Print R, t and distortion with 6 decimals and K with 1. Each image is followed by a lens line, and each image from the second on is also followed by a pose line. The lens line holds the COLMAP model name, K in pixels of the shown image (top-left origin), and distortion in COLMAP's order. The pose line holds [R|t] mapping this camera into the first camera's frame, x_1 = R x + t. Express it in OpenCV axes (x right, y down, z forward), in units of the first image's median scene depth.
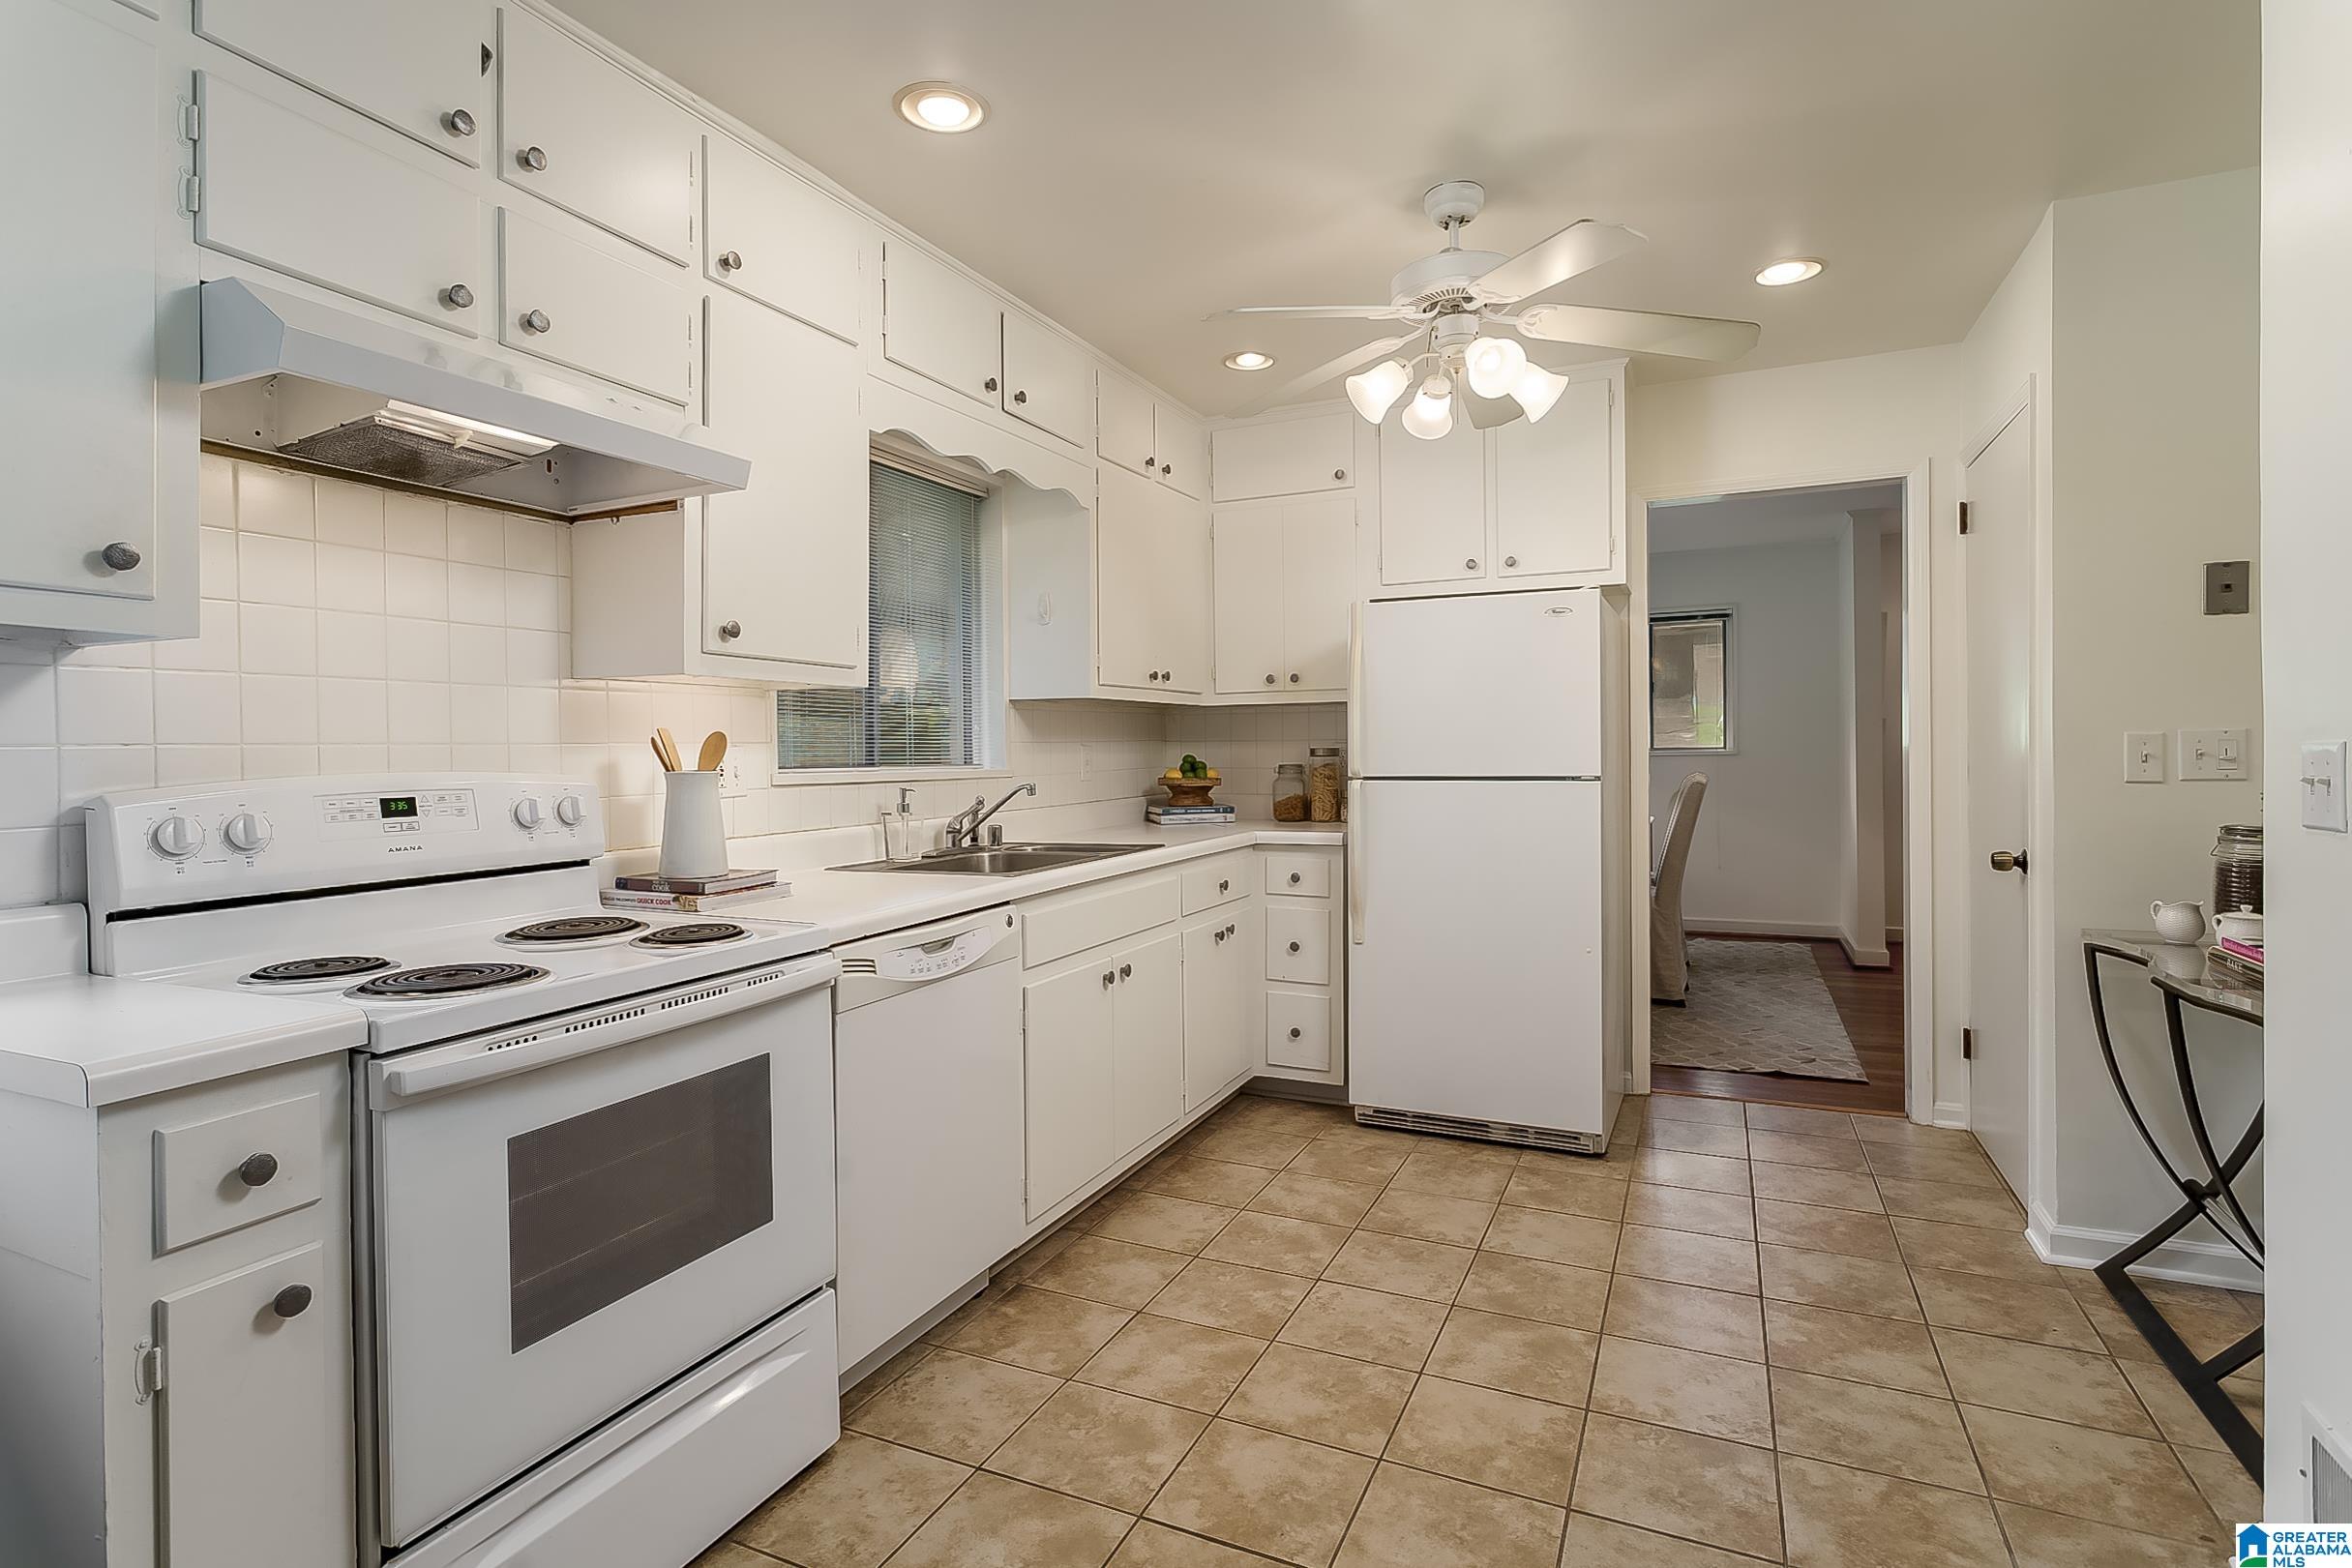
lens RADIAL K [[1178.0, 0, 1176.9], [0, 1178.0, 761.6], [0, 0, 1]] dist [-0.014043, 0.001578]
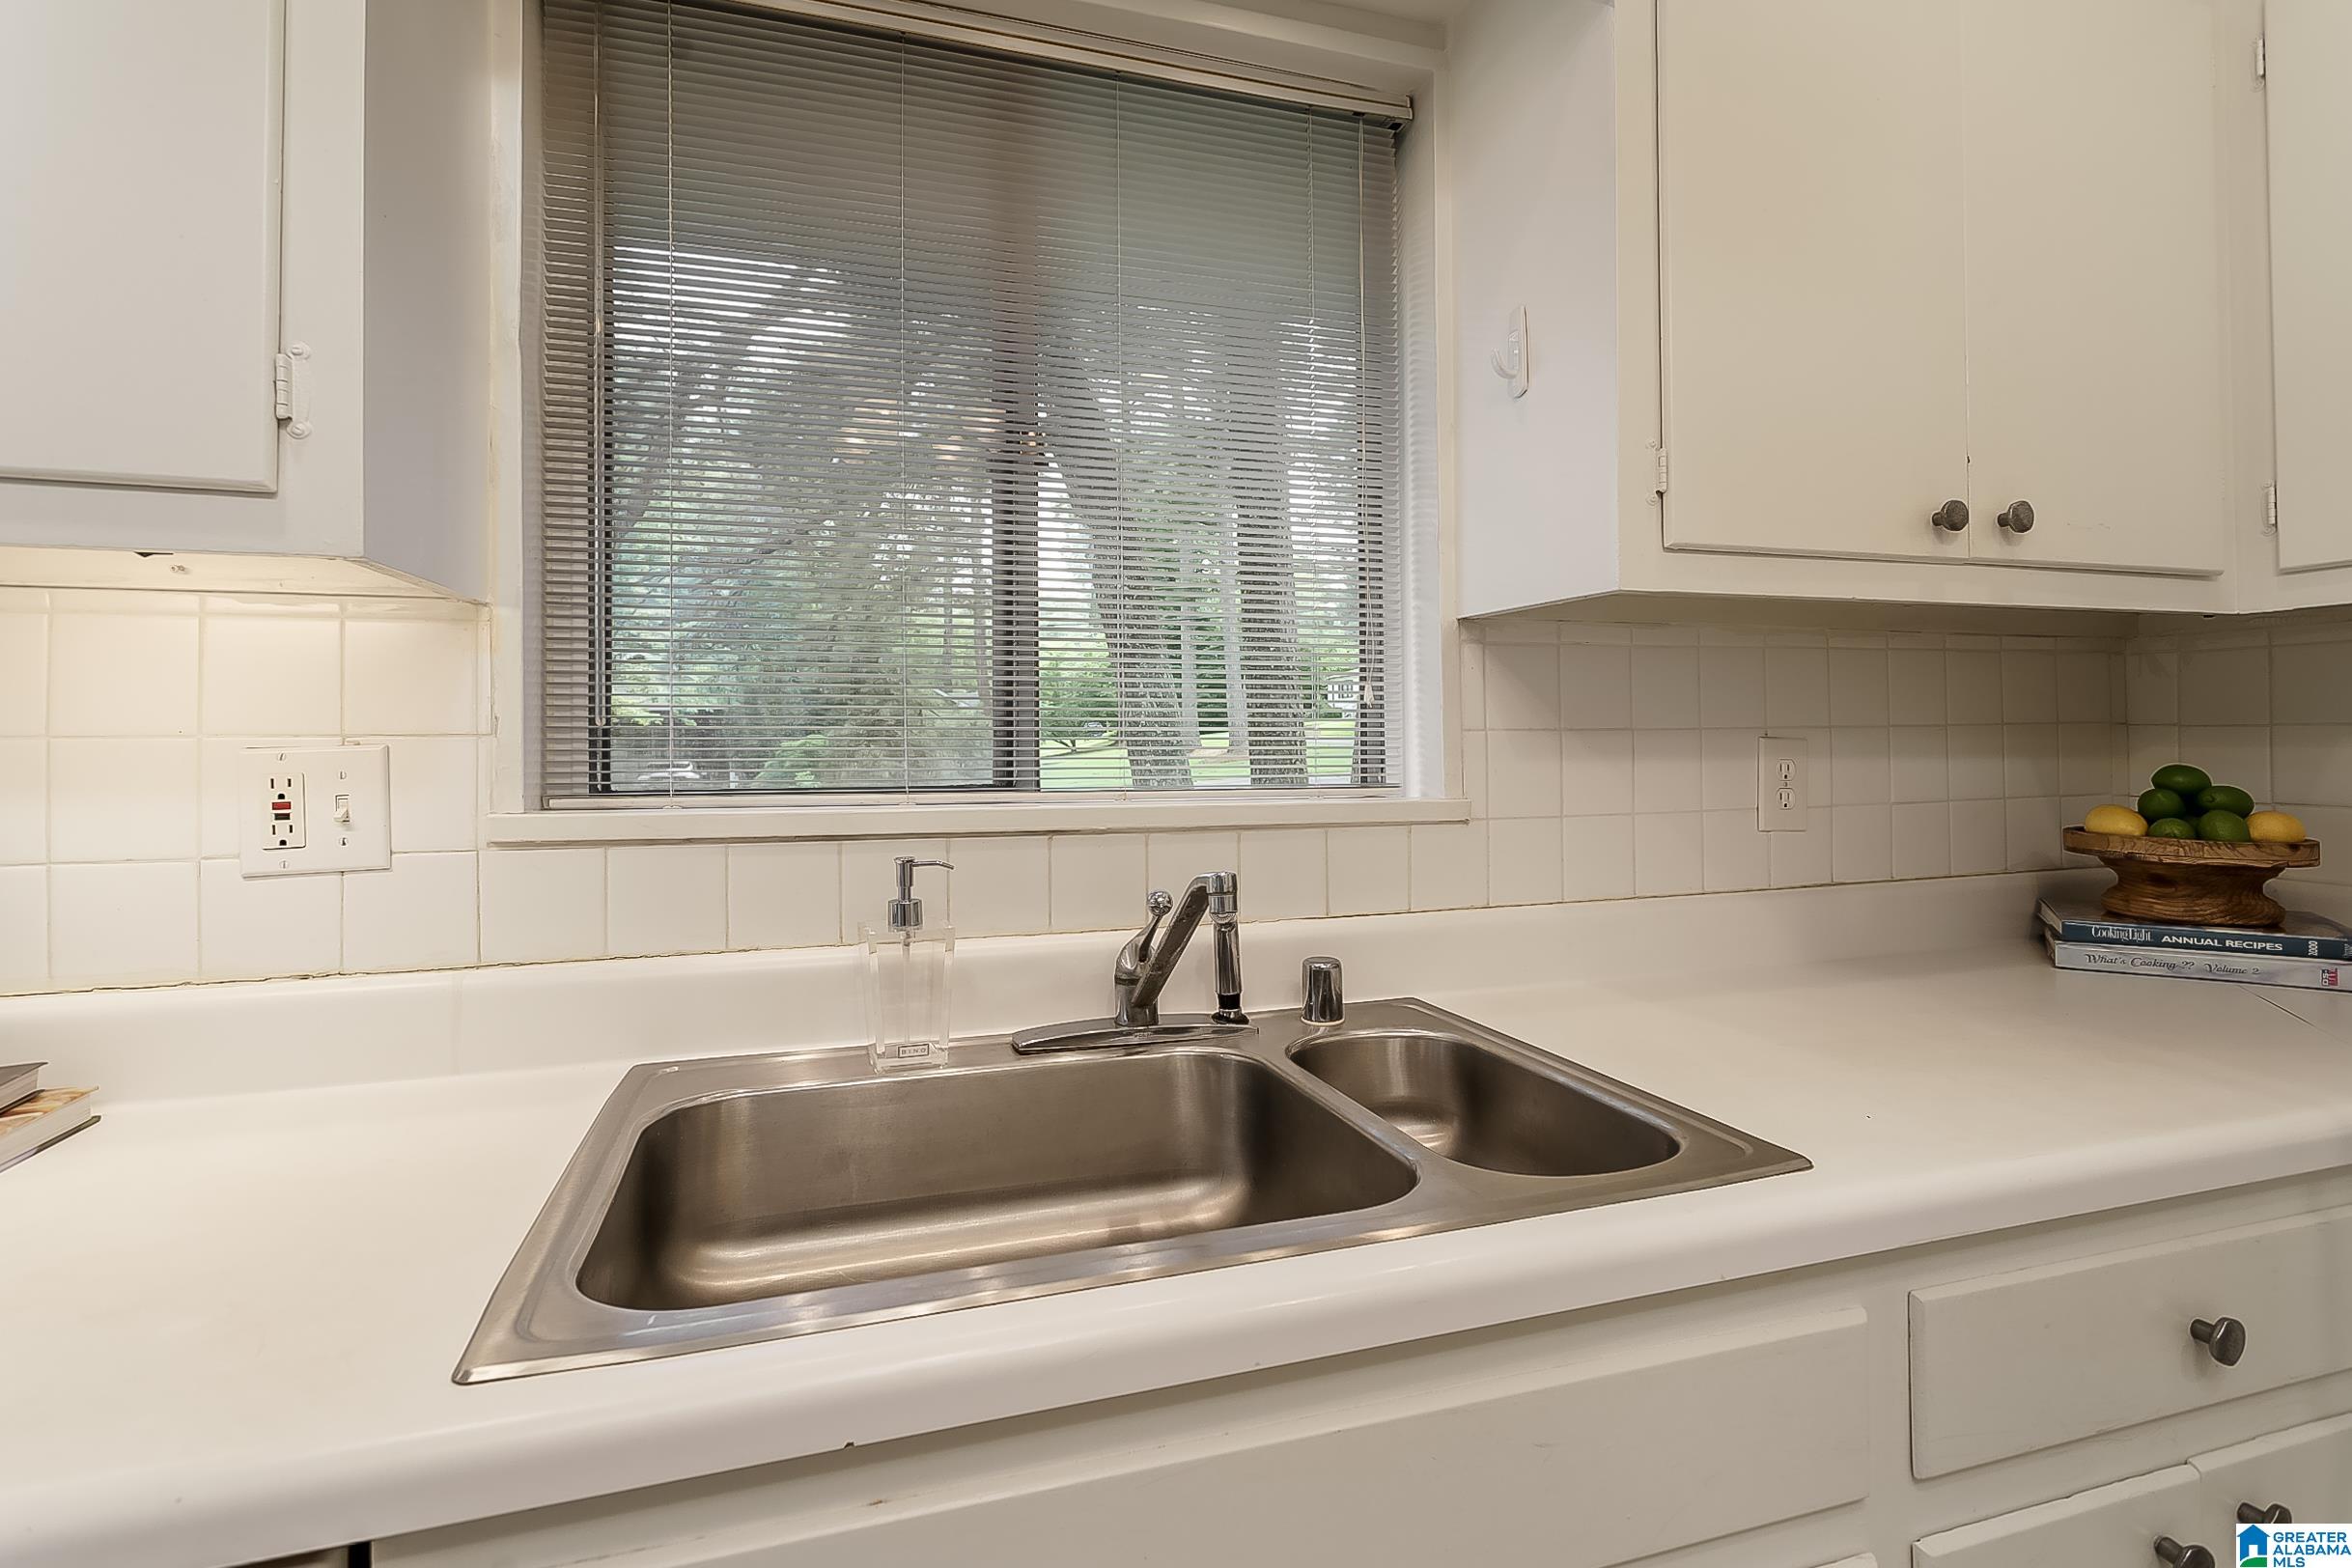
lens RADIAL K [[1116.2, 0, 1180.0], [0, 1116.2, 722.8], [0, 0, 1]] dist [-0.000476, 0.001531]
pose [[0.670476, -0.002838, -0.741926, 0.066910], [-0.010364, 0.999859, -0.013191, -0.013201], [0.741859, 0.016533, 0.670352, 0.690907]]
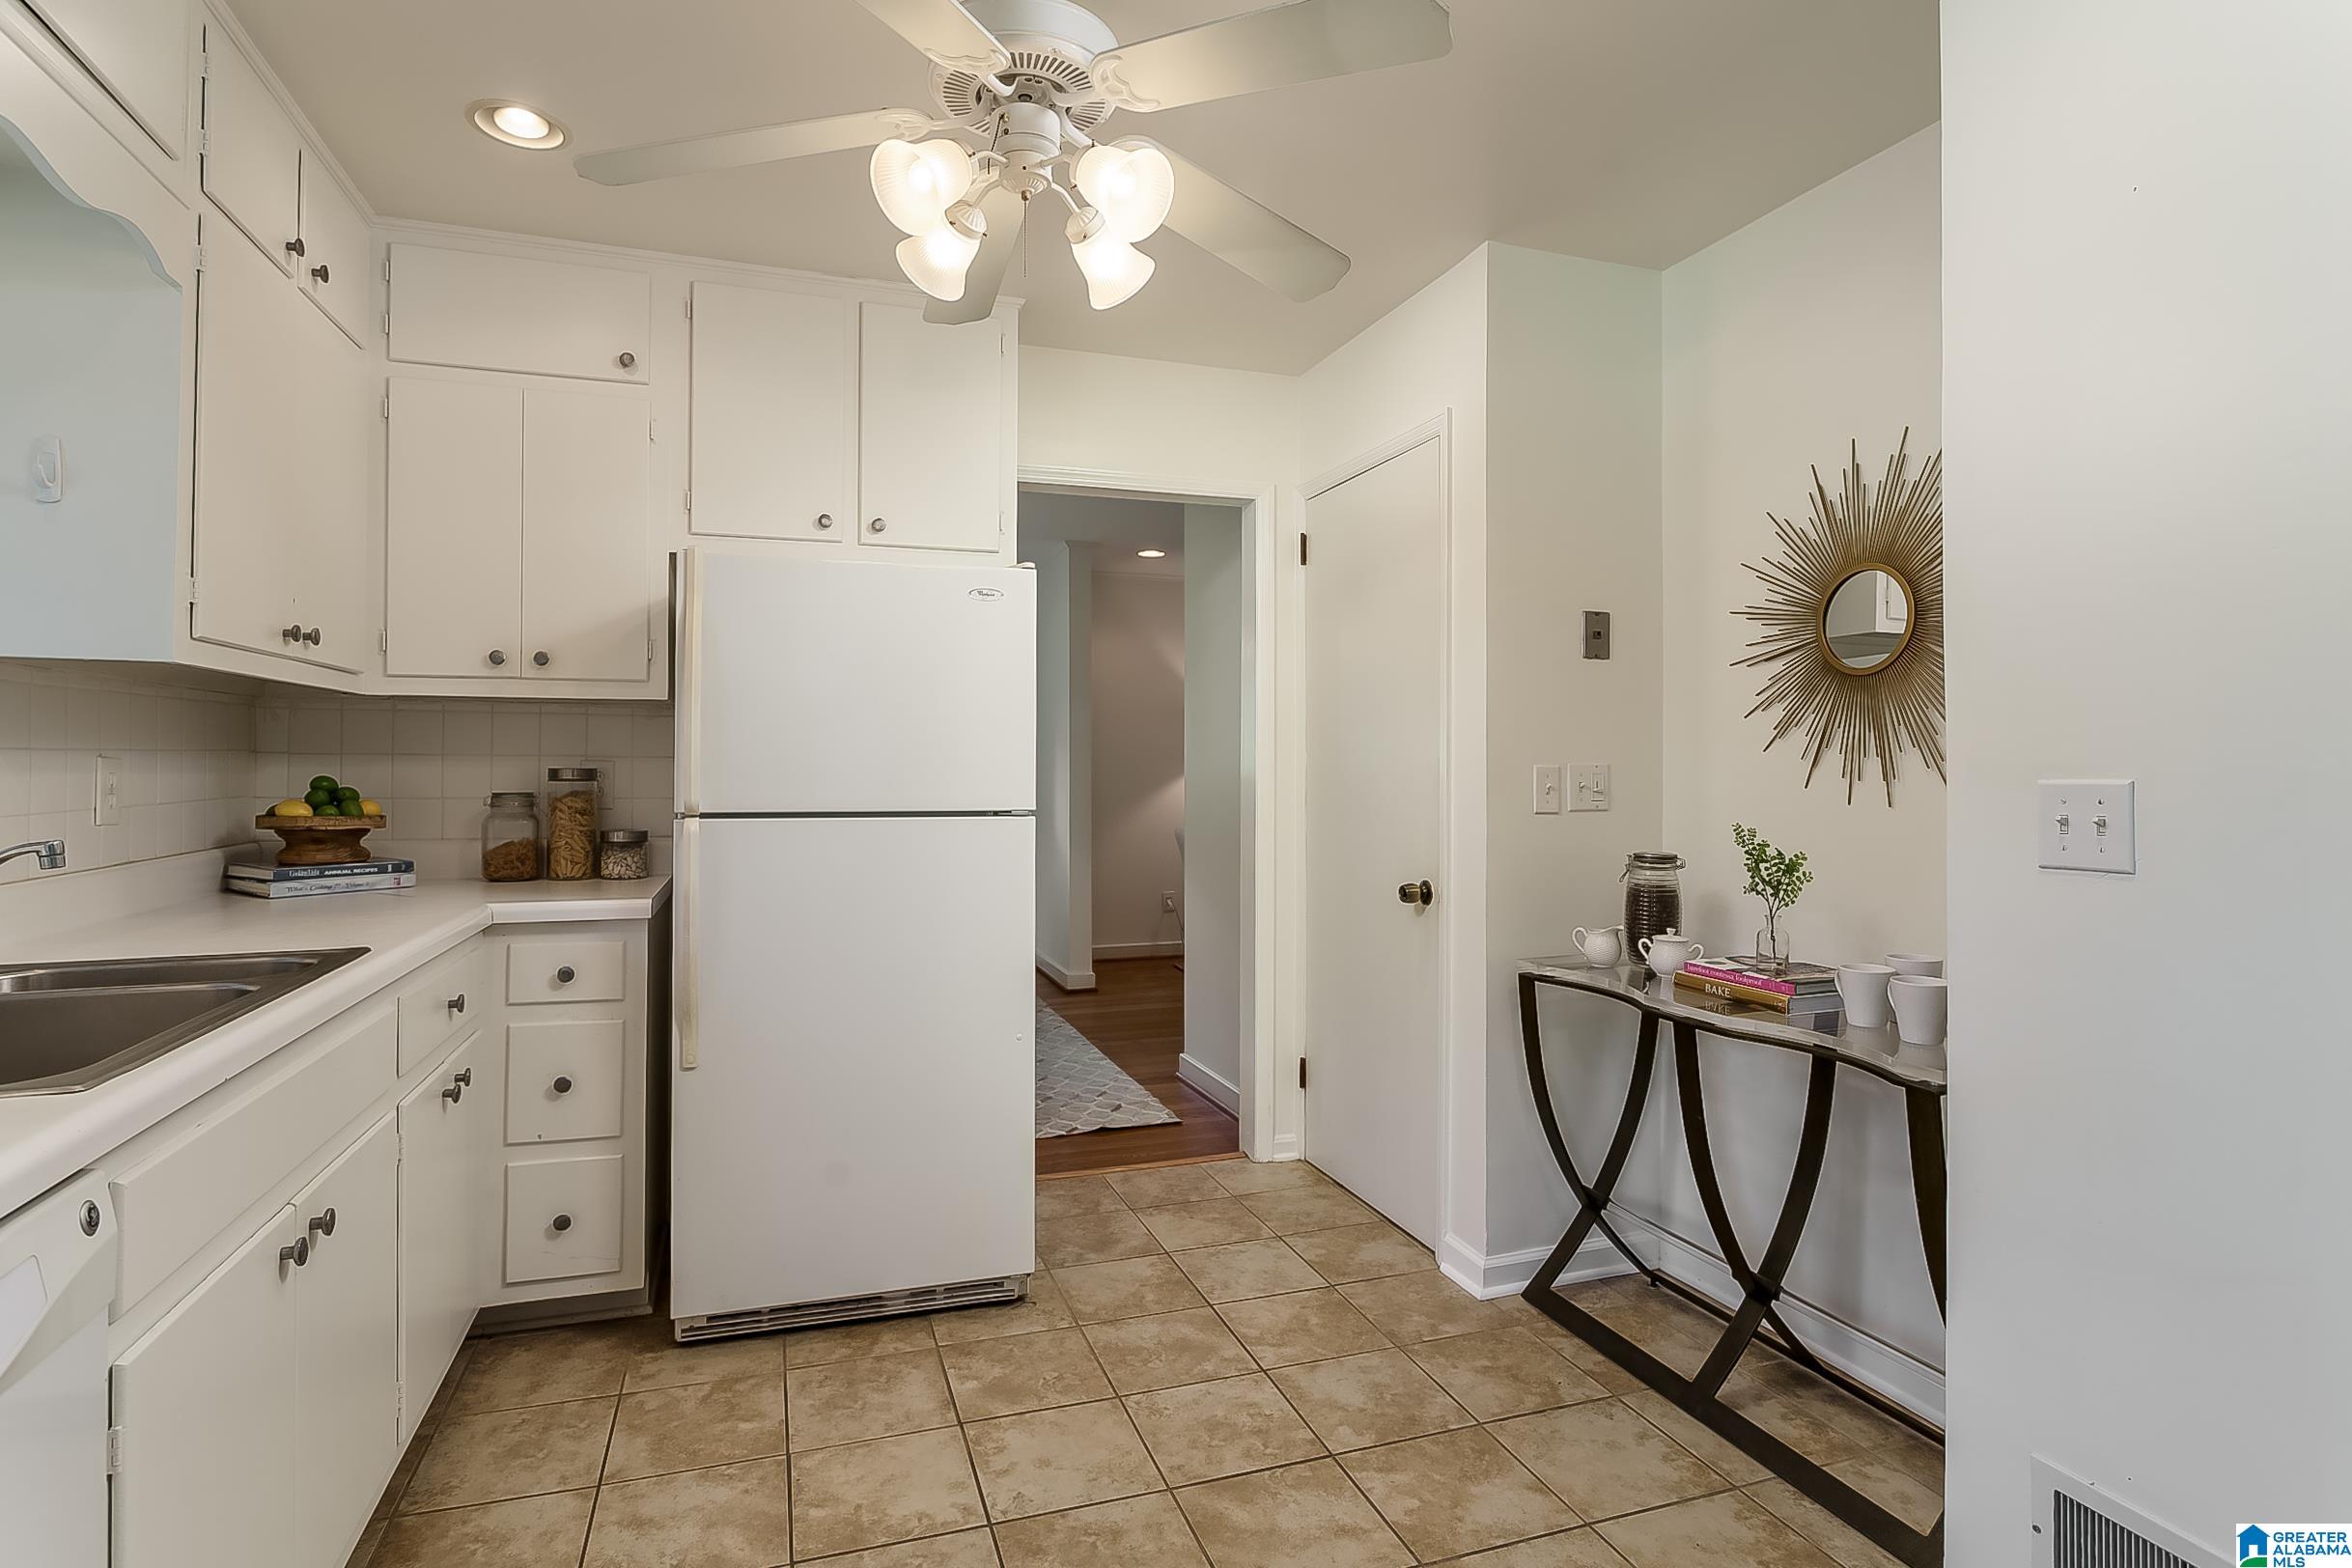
lens RADIAL K [[1178.1, 0, 1176.9], [0, 1178.1, 761.6], [0, 0, 1]] dist [-0.014043, 0.001578]
pose [[0.721936, 0.018223, 0.691720, -0.103763], [-0.004552, 0.999757, -0.021588, -0.002934], [-0.691945, 0.012437, 0.721843, 0.339765]]
